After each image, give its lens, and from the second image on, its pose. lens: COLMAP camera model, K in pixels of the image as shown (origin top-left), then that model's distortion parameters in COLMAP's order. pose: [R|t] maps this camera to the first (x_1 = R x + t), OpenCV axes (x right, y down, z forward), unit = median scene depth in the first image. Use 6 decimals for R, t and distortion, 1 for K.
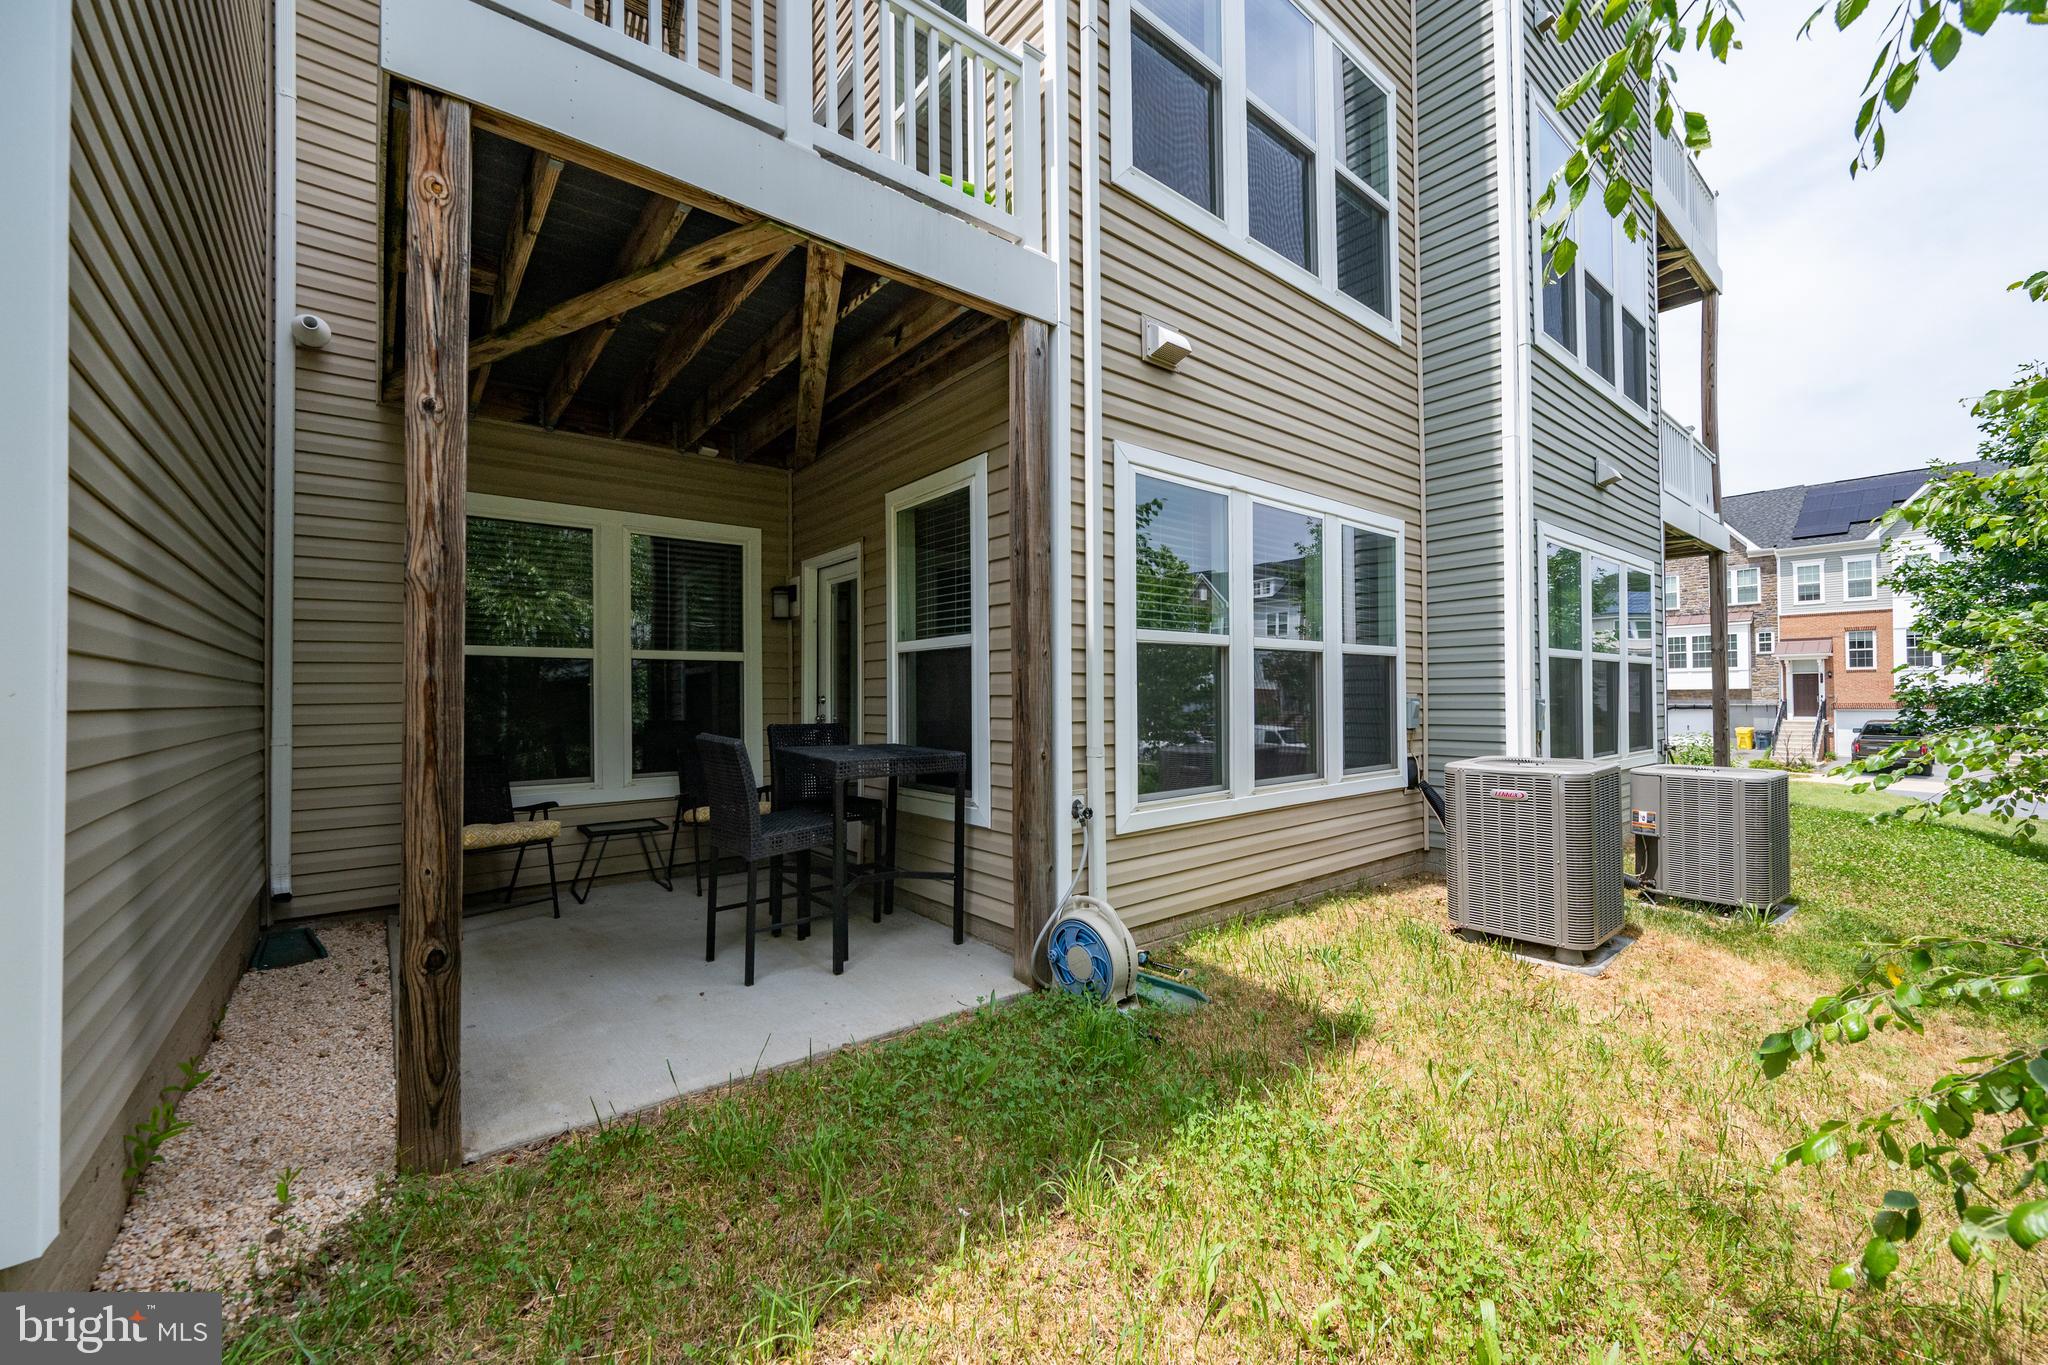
lens RADIAL K [[817.8, 0, 1033.6], [0, 817.8, 682.0], [0, 0, 1]] dist [0.002424, -0.000006]
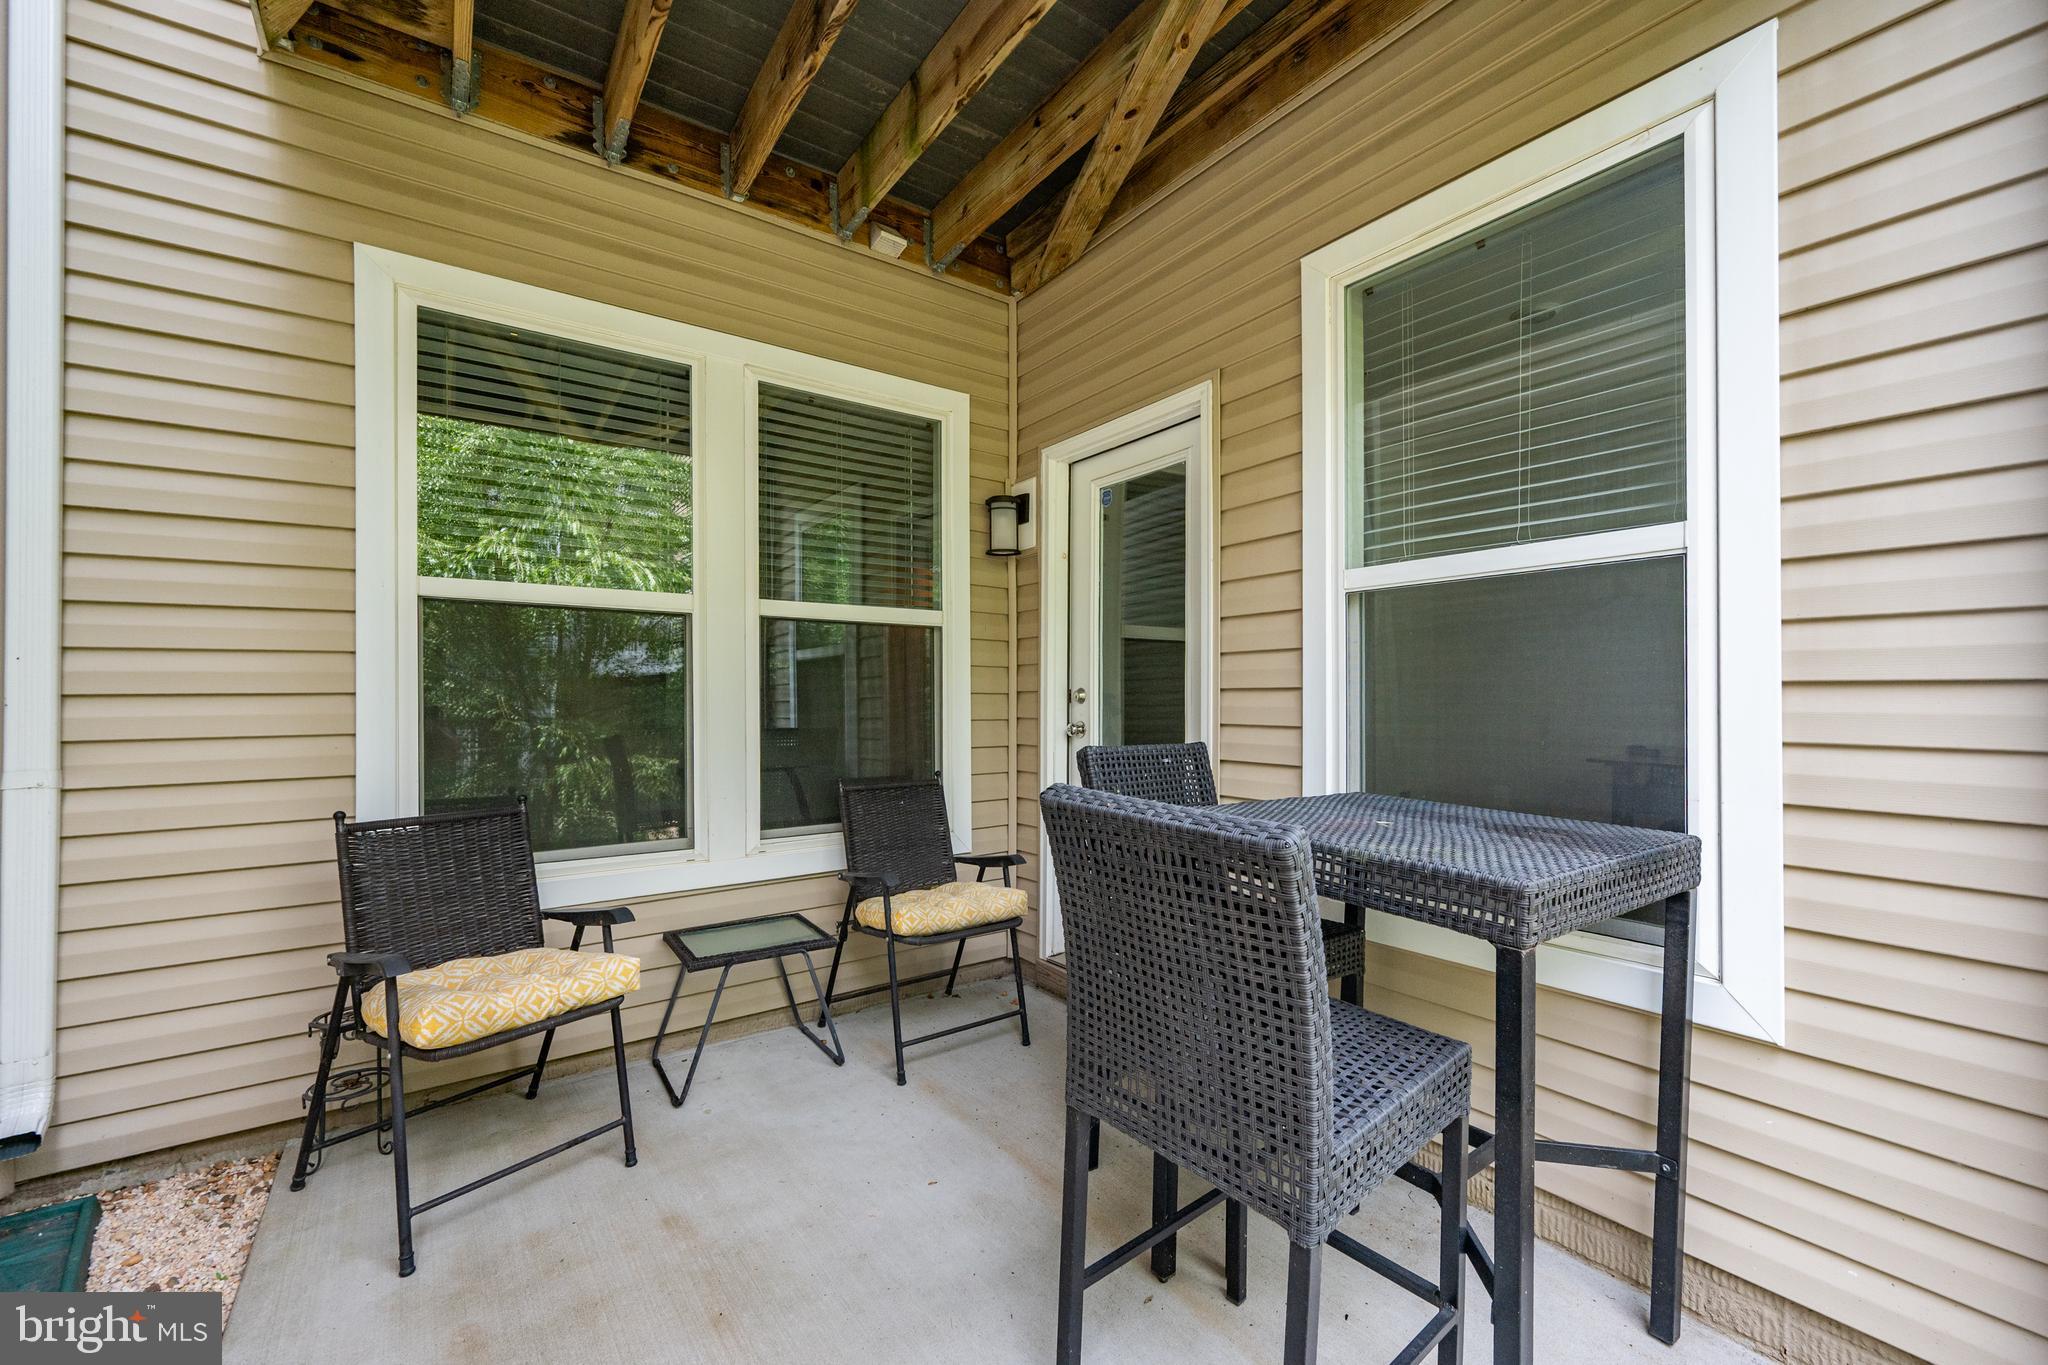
lens RADIAL K [[817.8, 0, 1016.1], [0, 817.8, 694.7], [0, 0, 1]] dist [0.002424, -0.000006]
pose [[0.998089, 0.007327, -0.061359, -0.294229], [-0.006548, 0.999895, 0.012897, 0.015458], [0.061447, -0.012471, 0.998032, 0.481883]]
